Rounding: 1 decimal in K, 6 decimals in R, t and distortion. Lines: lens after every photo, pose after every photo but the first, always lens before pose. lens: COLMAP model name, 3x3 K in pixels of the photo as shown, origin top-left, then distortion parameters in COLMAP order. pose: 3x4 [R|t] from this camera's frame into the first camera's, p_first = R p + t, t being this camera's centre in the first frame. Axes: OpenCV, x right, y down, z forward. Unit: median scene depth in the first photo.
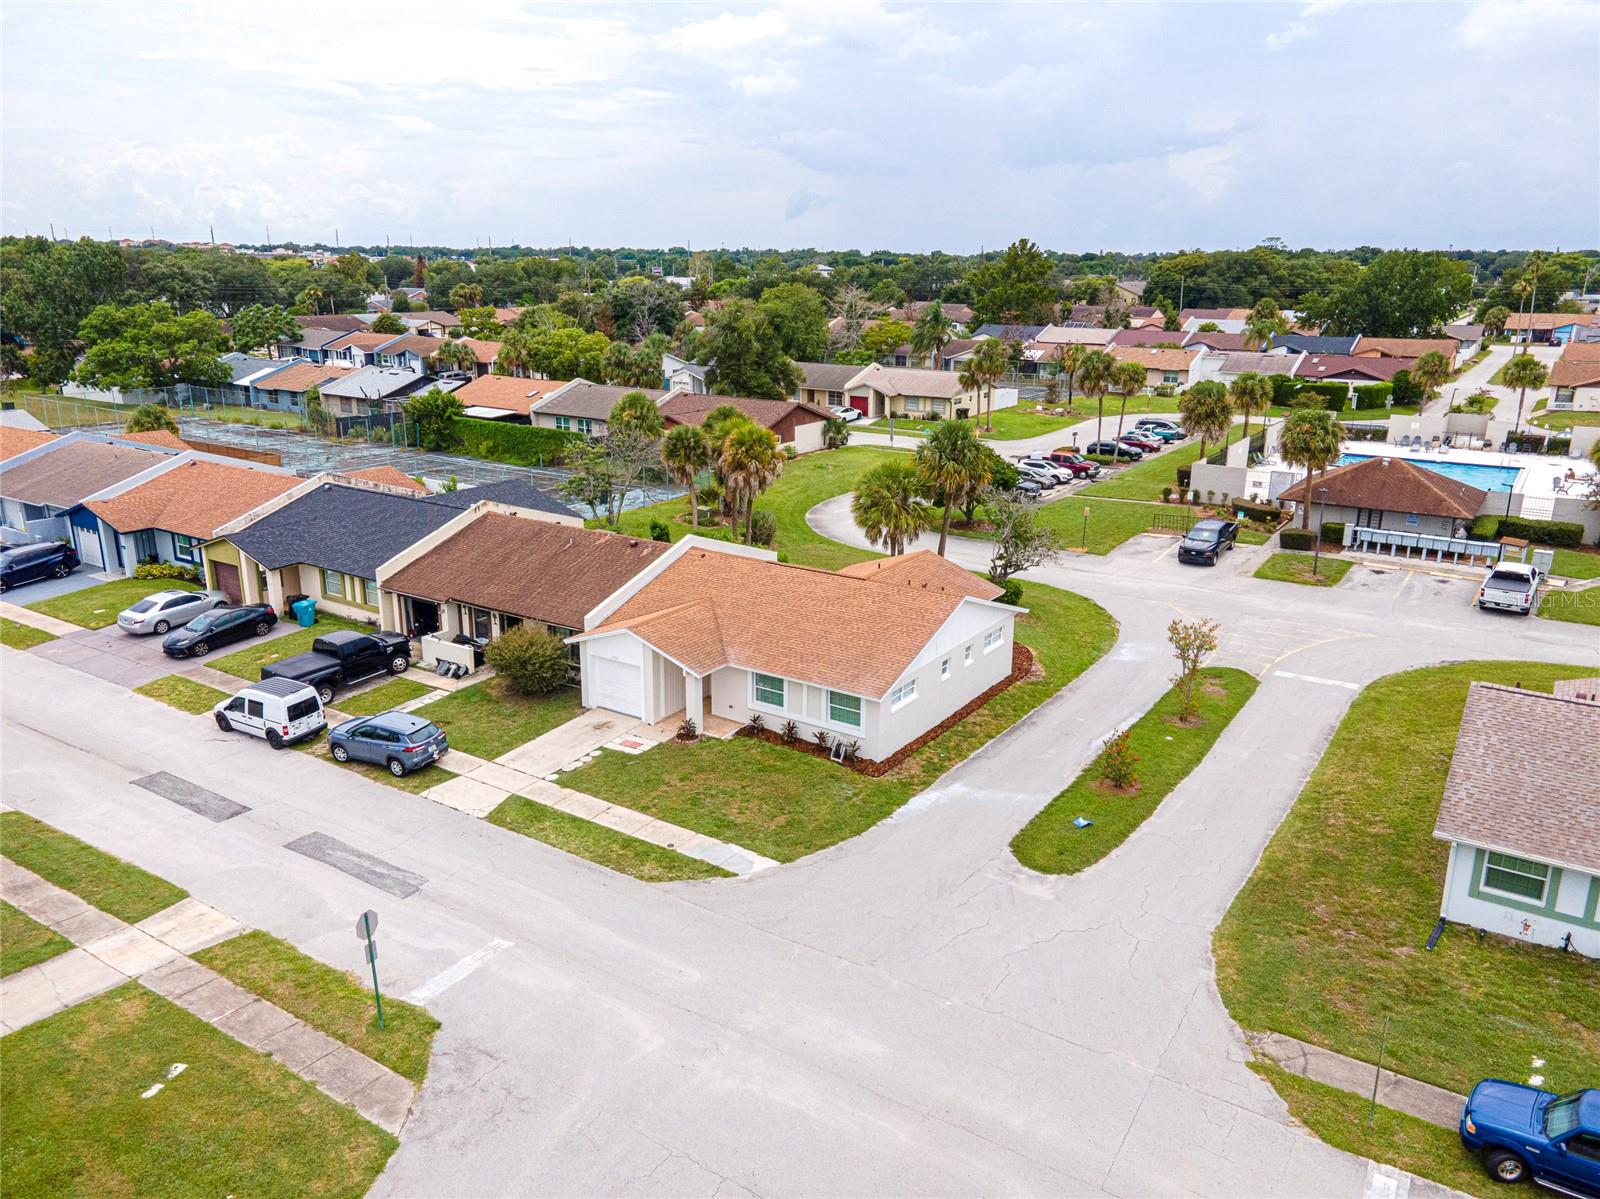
lens RADIAL K [[1166.7, 0, 797.3], [0, 1166.7, 581.5], [0, 0, 1]] dist [0.015366, 0.056019]
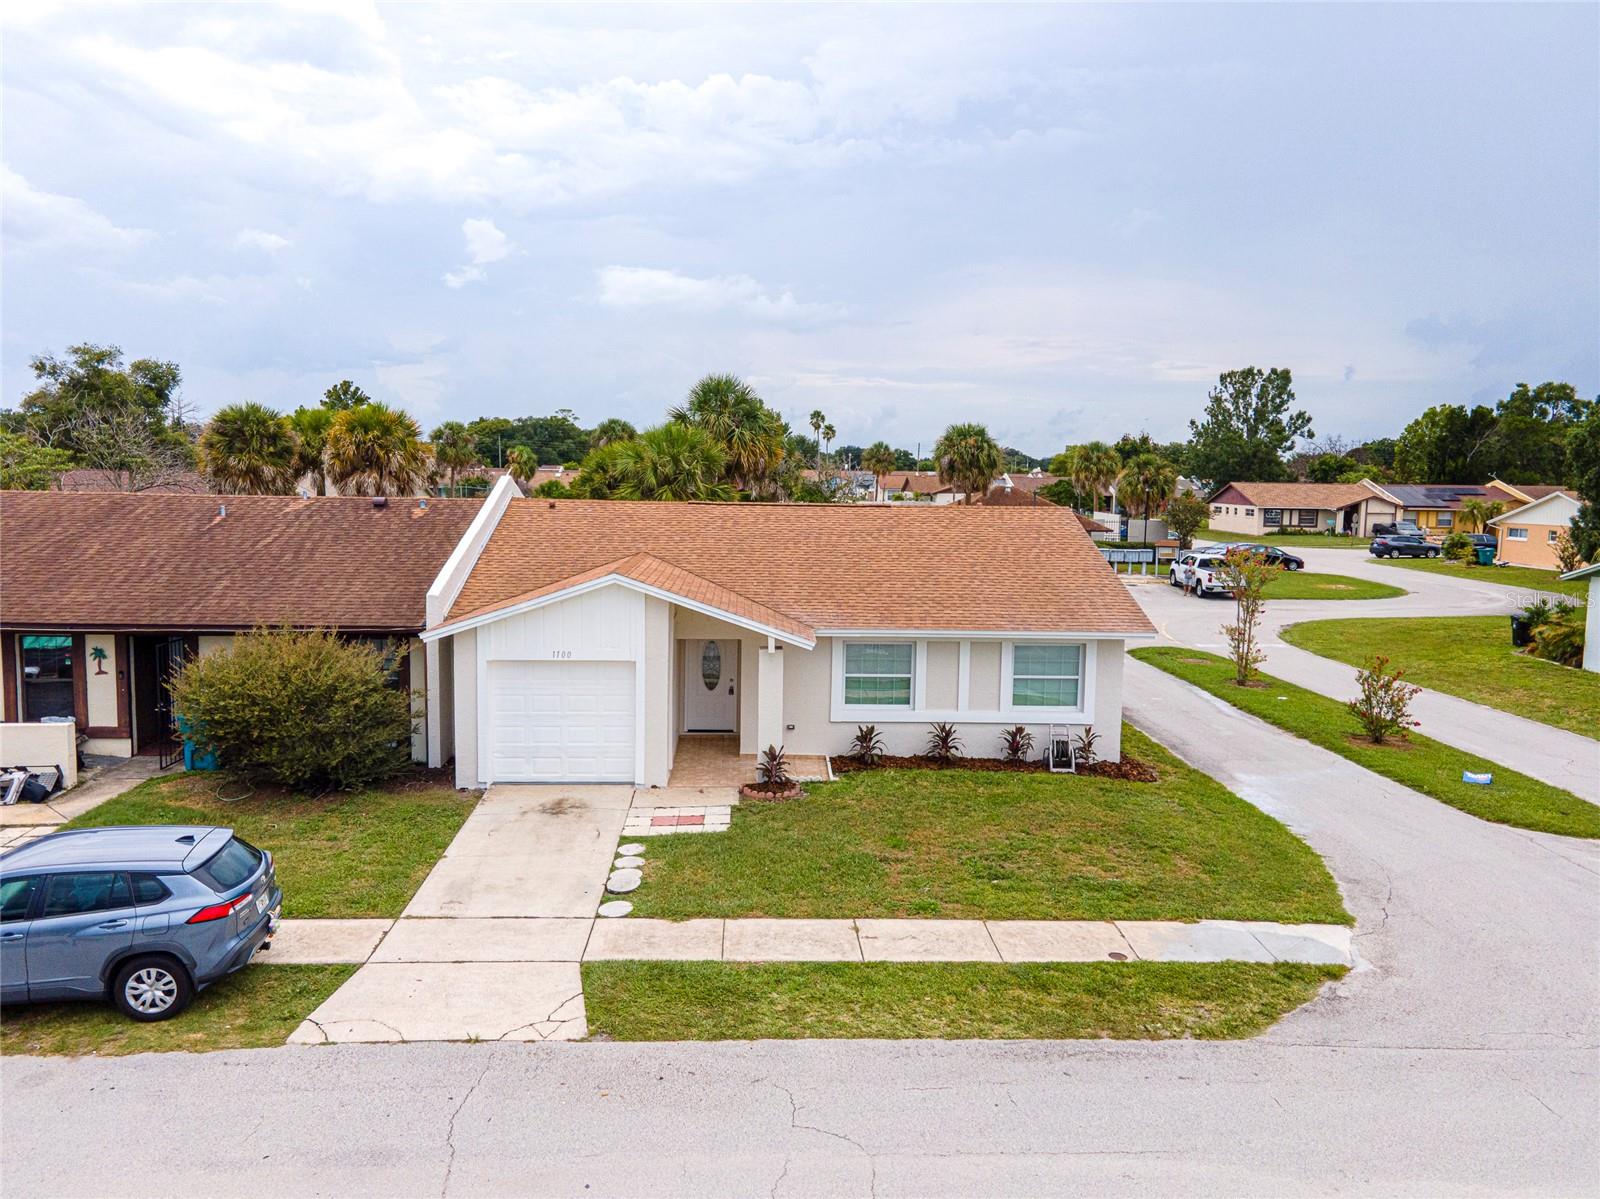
lens RADIAL K [[1164.3, 0, 800.0], [0, 1164.3, 599.5], [0, 0, 1]] dist [0.009744, 0.057499]
pose [[0.807628, -0.058524, 0.586781, -0.244393], [0.147321, 0.983534, -0.104674, 0.074611], [-0.570993, 0.170983, 0.802952, 0.409570]]
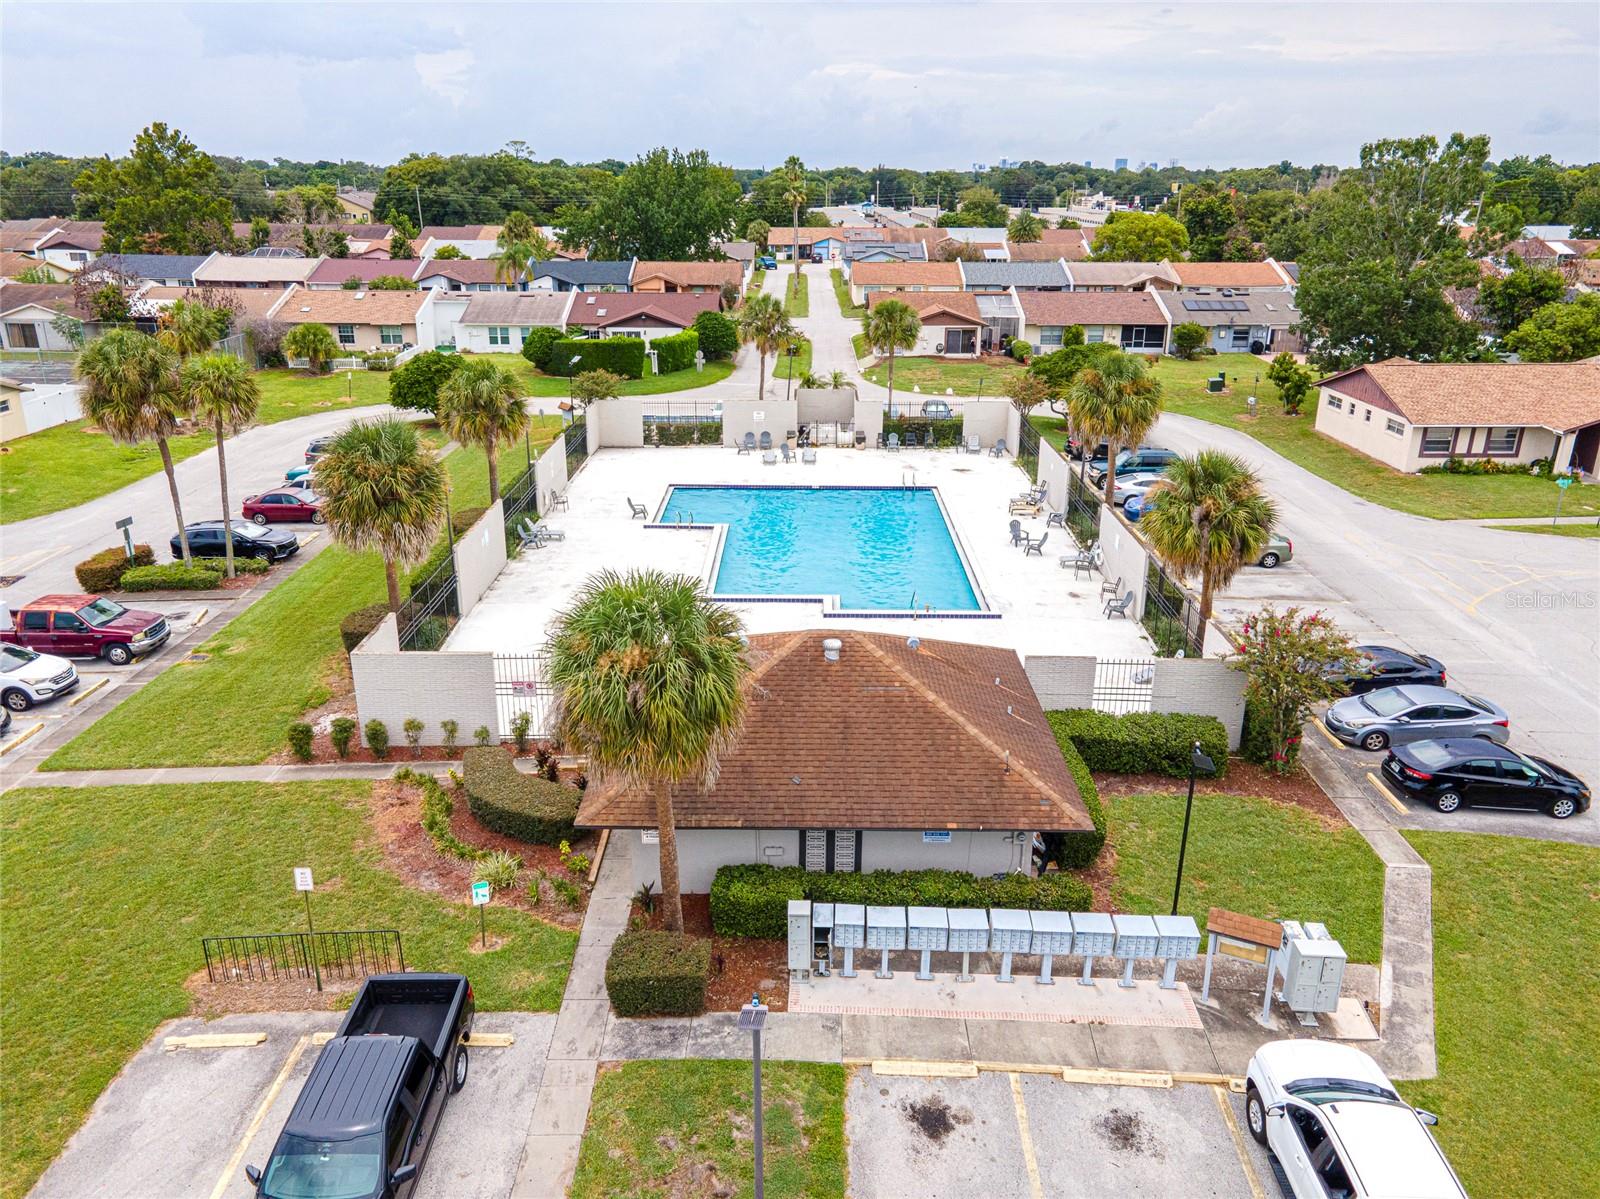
lens RADIAL K [[1164.3, 0, 800.0], [0, 1164.3, 599.5], [0, 0, 1]] dist [0.009744, 0.057499]
pose [[0.832728, -0.190778, 0.519776, 0.364160], [0.148374, 0.981318, 0.122473, -0.194646], [-0.533431, -0.024866, 0.845478, 0.830227]]
